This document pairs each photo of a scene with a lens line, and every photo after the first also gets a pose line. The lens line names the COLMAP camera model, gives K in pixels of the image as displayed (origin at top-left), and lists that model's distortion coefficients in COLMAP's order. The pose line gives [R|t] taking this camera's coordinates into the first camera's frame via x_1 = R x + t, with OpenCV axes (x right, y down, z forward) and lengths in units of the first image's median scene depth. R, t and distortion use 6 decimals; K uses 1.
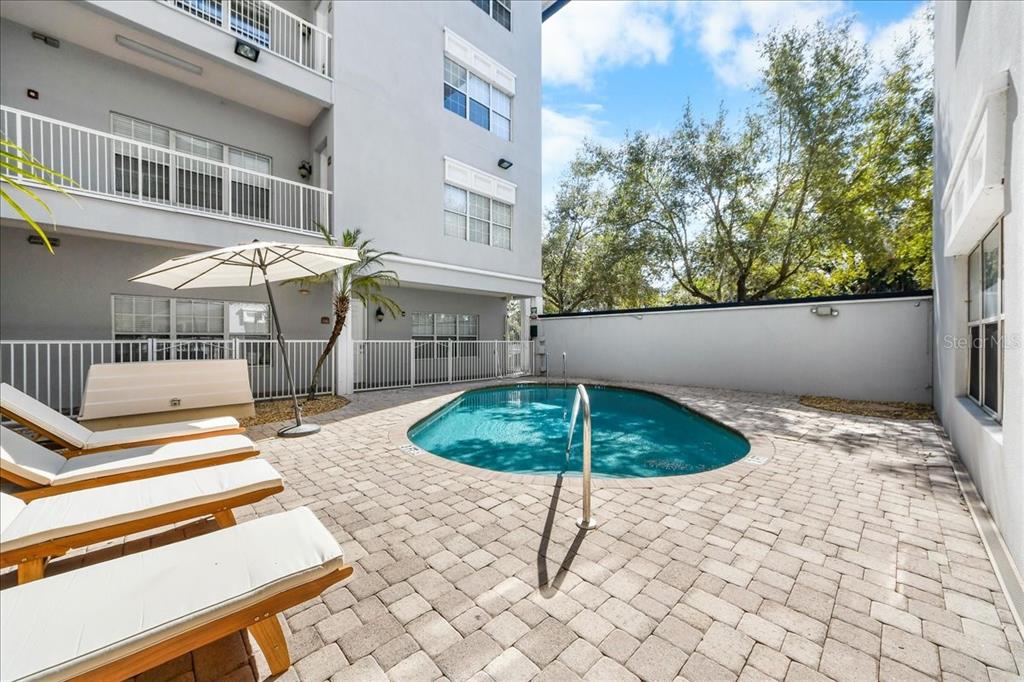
lens RADIAL K [[366.0, 0, 512.0], [0, 366.0, 341.0], [0, 0, 1]] dist [-0.000188, -0.000010]
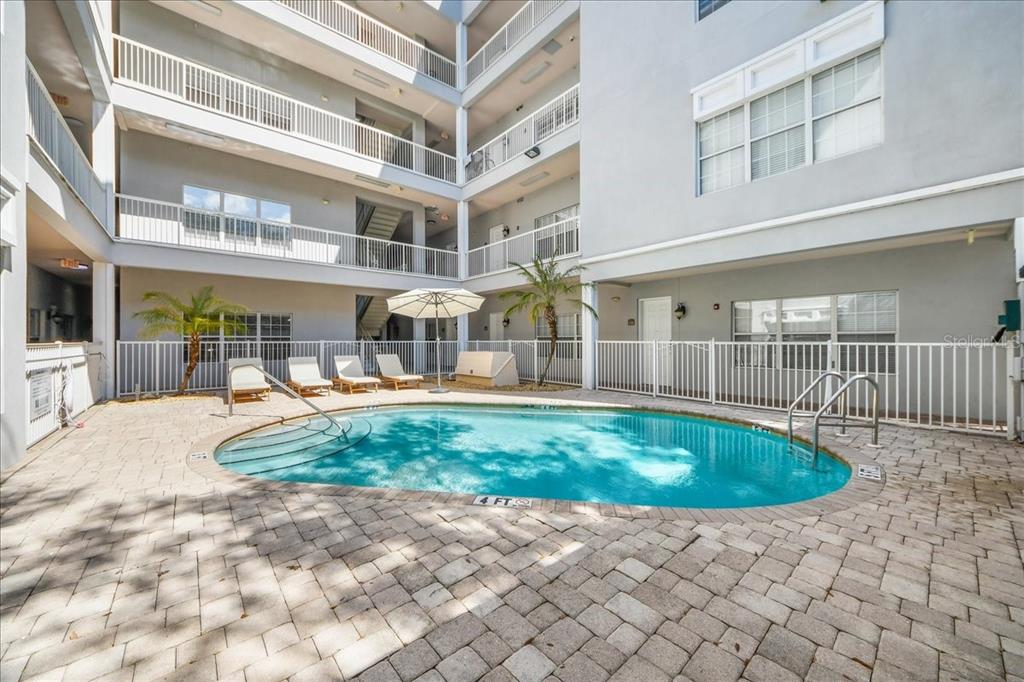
lens RADIAL K [[380.8, 0, 512.0], [0, 380.8, 341.0], [0, 0, 1]] dist [-0.000396, -0.000065]
pose [[-0.053447, -0.001614, -0.998569, 0.591950], [-0.004223, 0.999990, -0.001390, 0.001193], [0.998562, 0.004142, -0.053453, 0.675321]]
